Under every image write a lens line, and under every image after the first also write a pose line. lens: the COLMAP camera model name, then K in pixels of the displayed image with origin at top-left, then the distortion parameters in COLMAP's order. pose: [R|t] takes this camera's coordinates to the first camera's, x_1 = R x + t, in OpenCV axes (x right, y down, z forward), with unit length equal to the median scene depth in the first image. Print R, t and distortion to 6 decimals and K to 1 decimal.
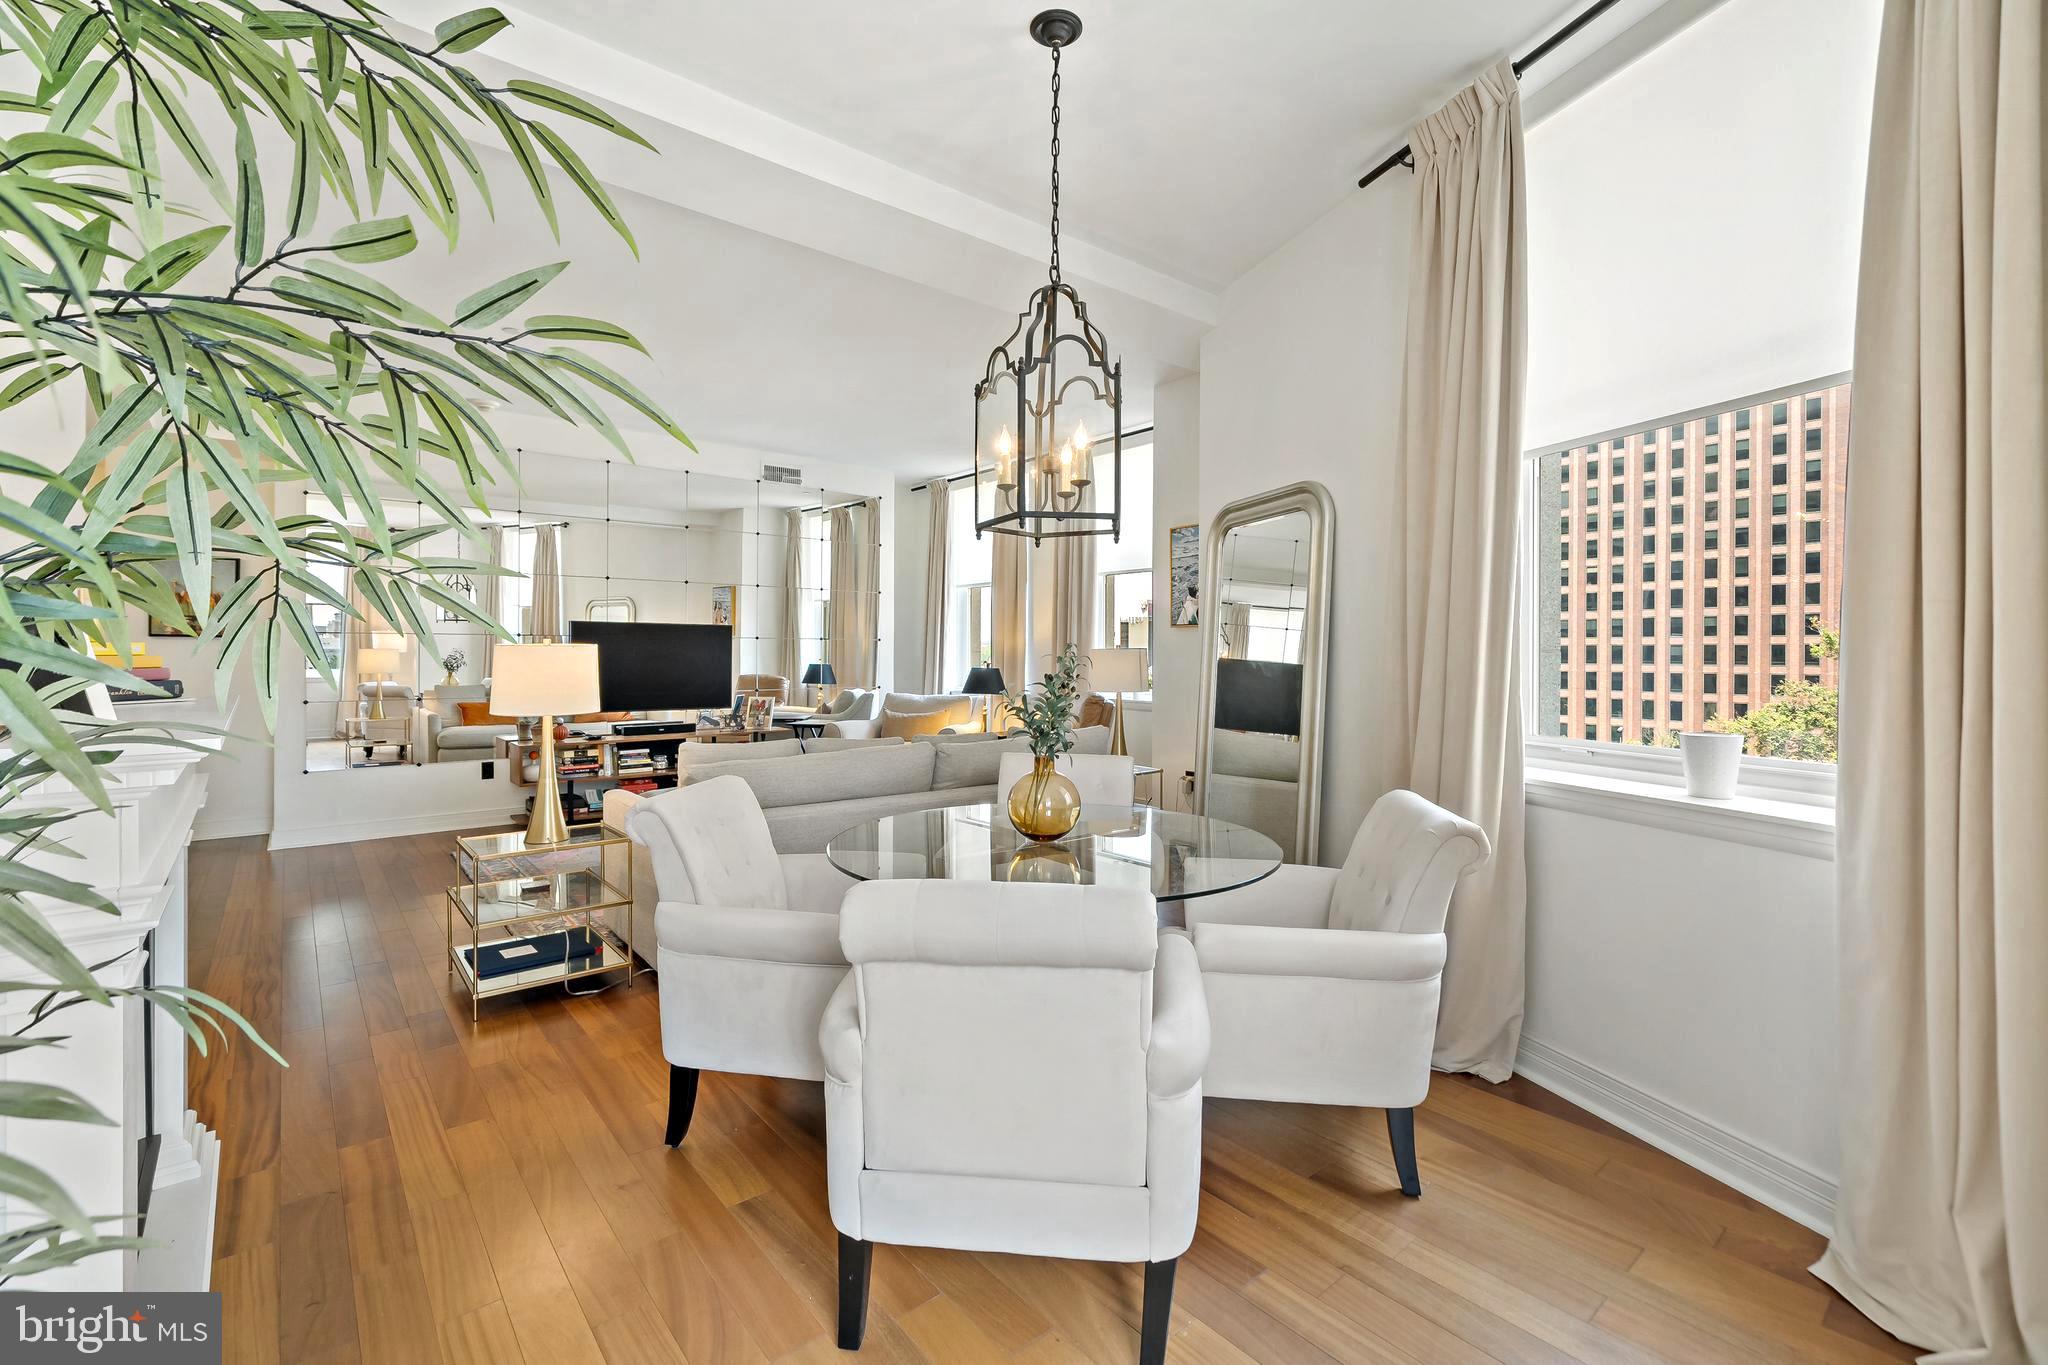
lens RADIAL K [[907.1, 0, 1003.8], [0, 907.1, 650.6], [0, 0, 1]] dist [0.001889, 0.000114]
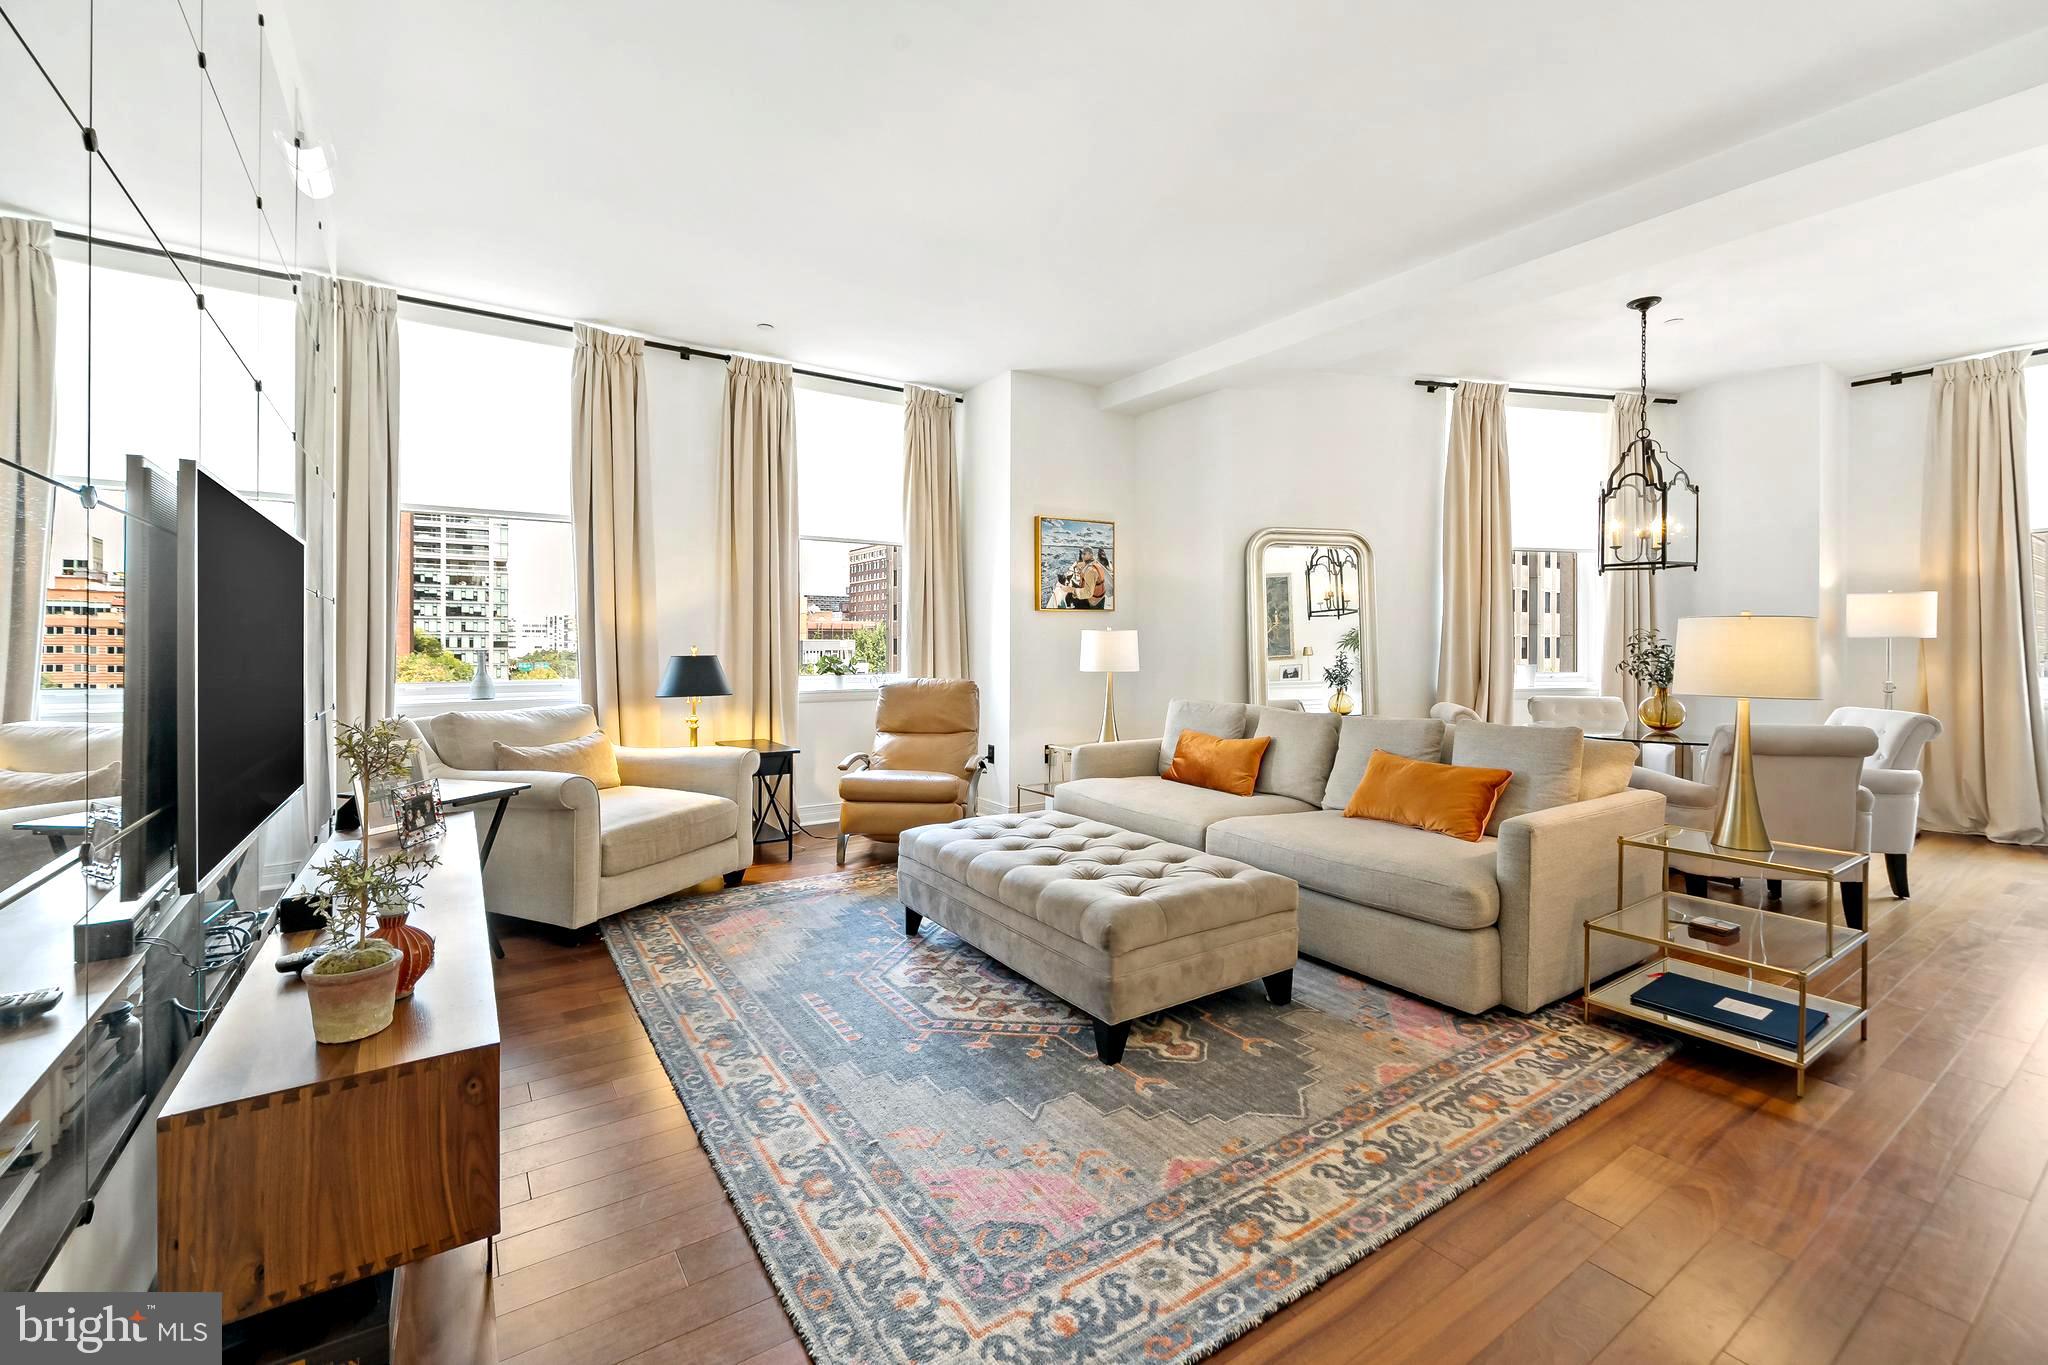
lens RADIAL K [[855.0, 0, 1006.1], [0, 855.0, 645.5], [0, 0, 1]] dist [-0.000389, 0.000031]
pose [[0.081534, -0.003488, 0.996664, -0.491249], [-0.004807, 0.999981, 0.003892, 0.006644], [-0.996659, -0.005108, 0.081516, 0.587223]]
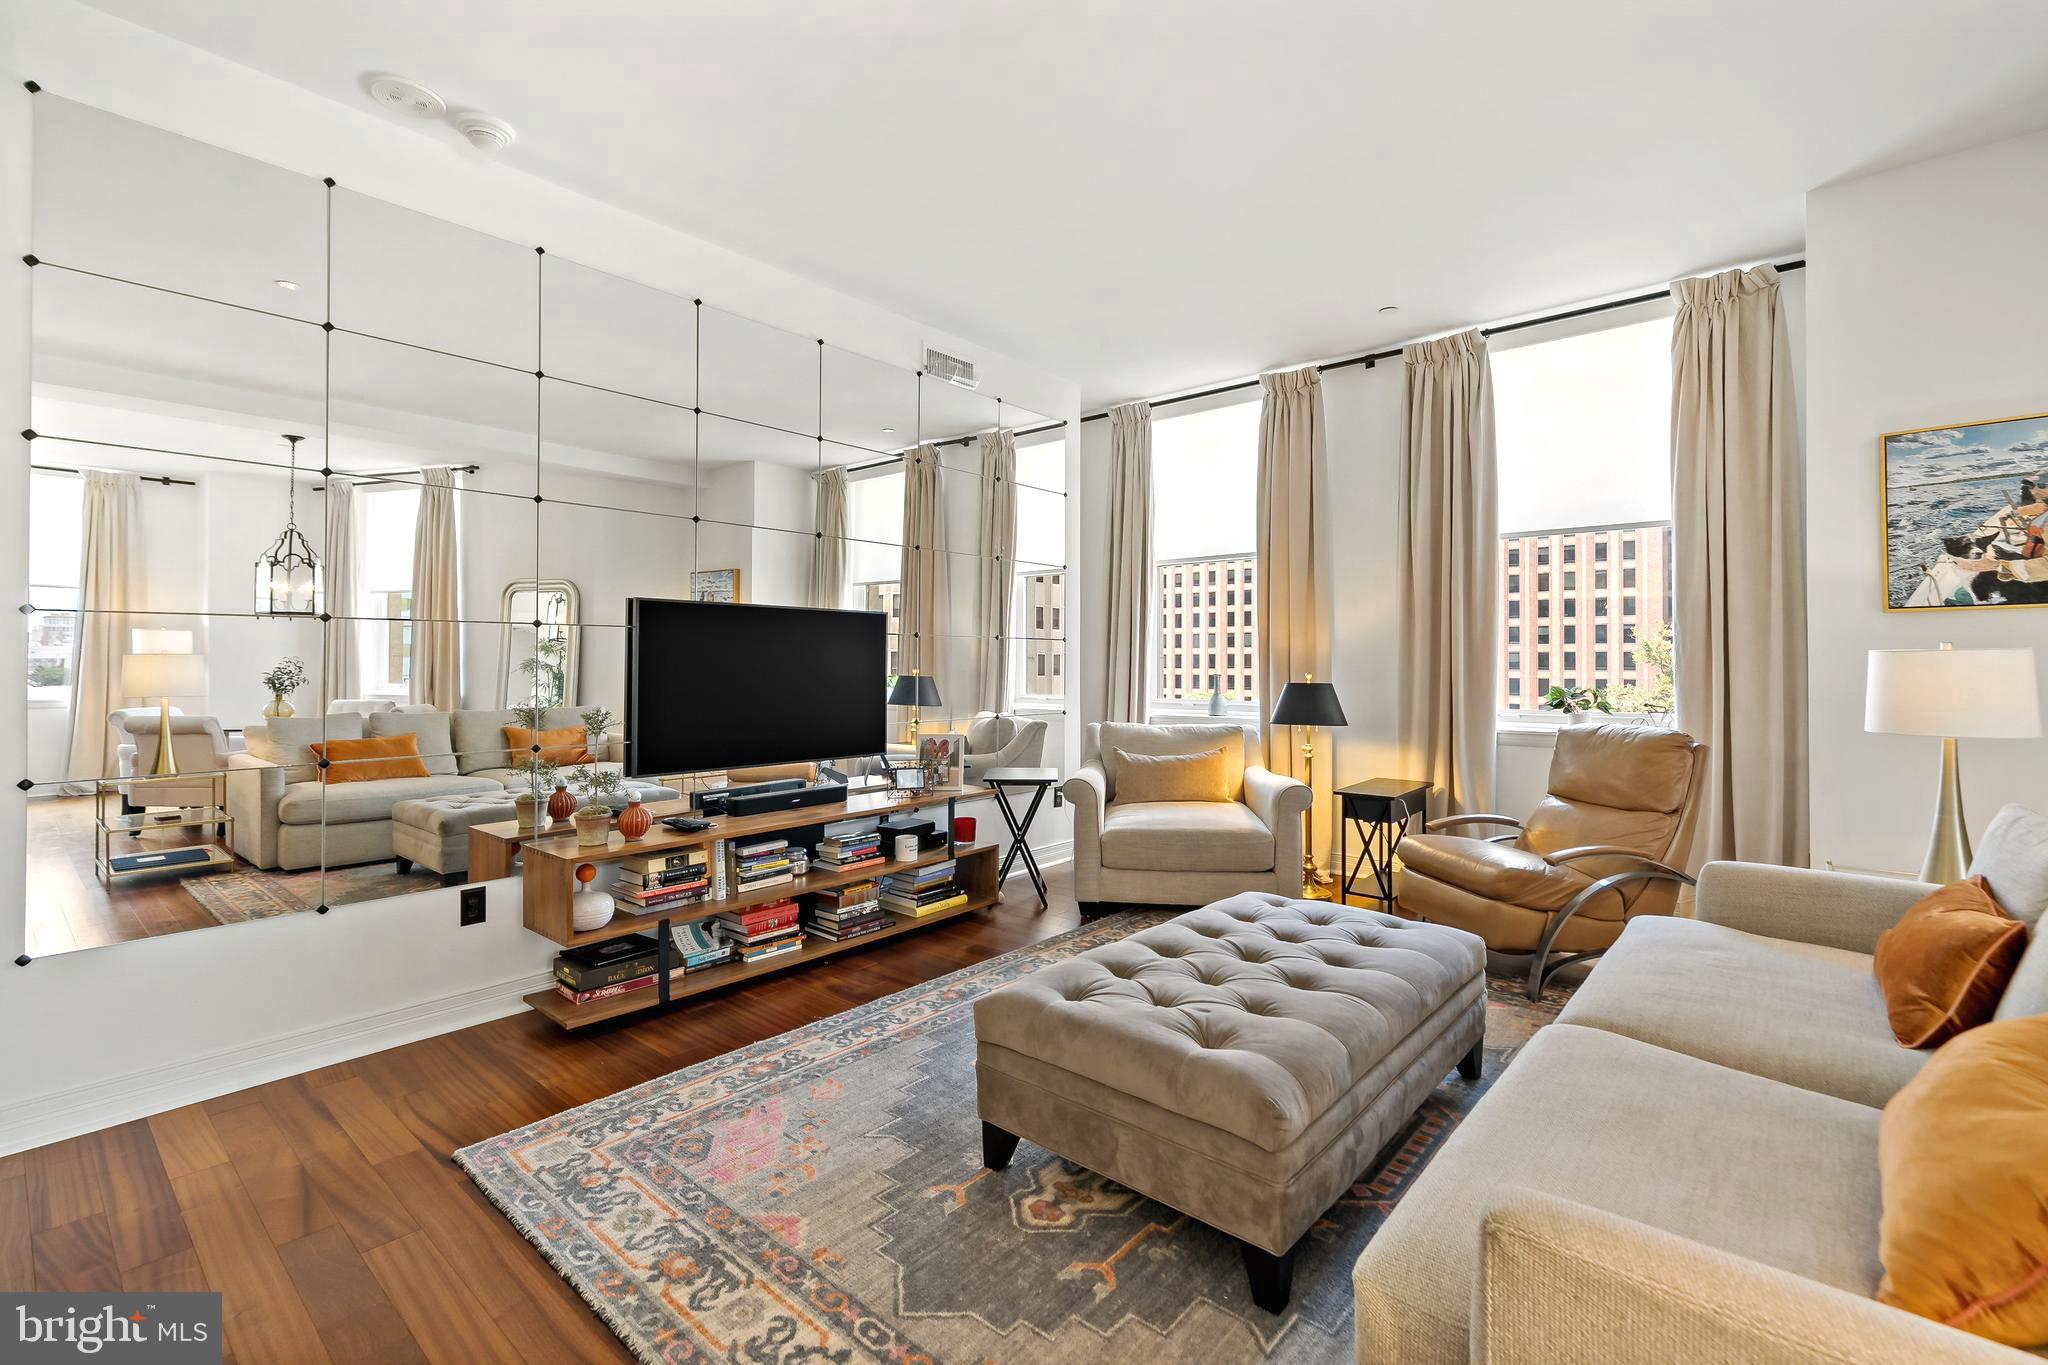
lens RADIAL K [[907.1, 0, 1027.0], [0, 907.1, 649.9], [0, 0, 1]] dist [0.001889, 0.000114]
pose [[0.981951, 0.001238, 0.189131, -0.266544], [0.000372, 0.999964, -0.008479, 0.001028], [-0.189135, 0.008396, 0.981915, 0.339830]]
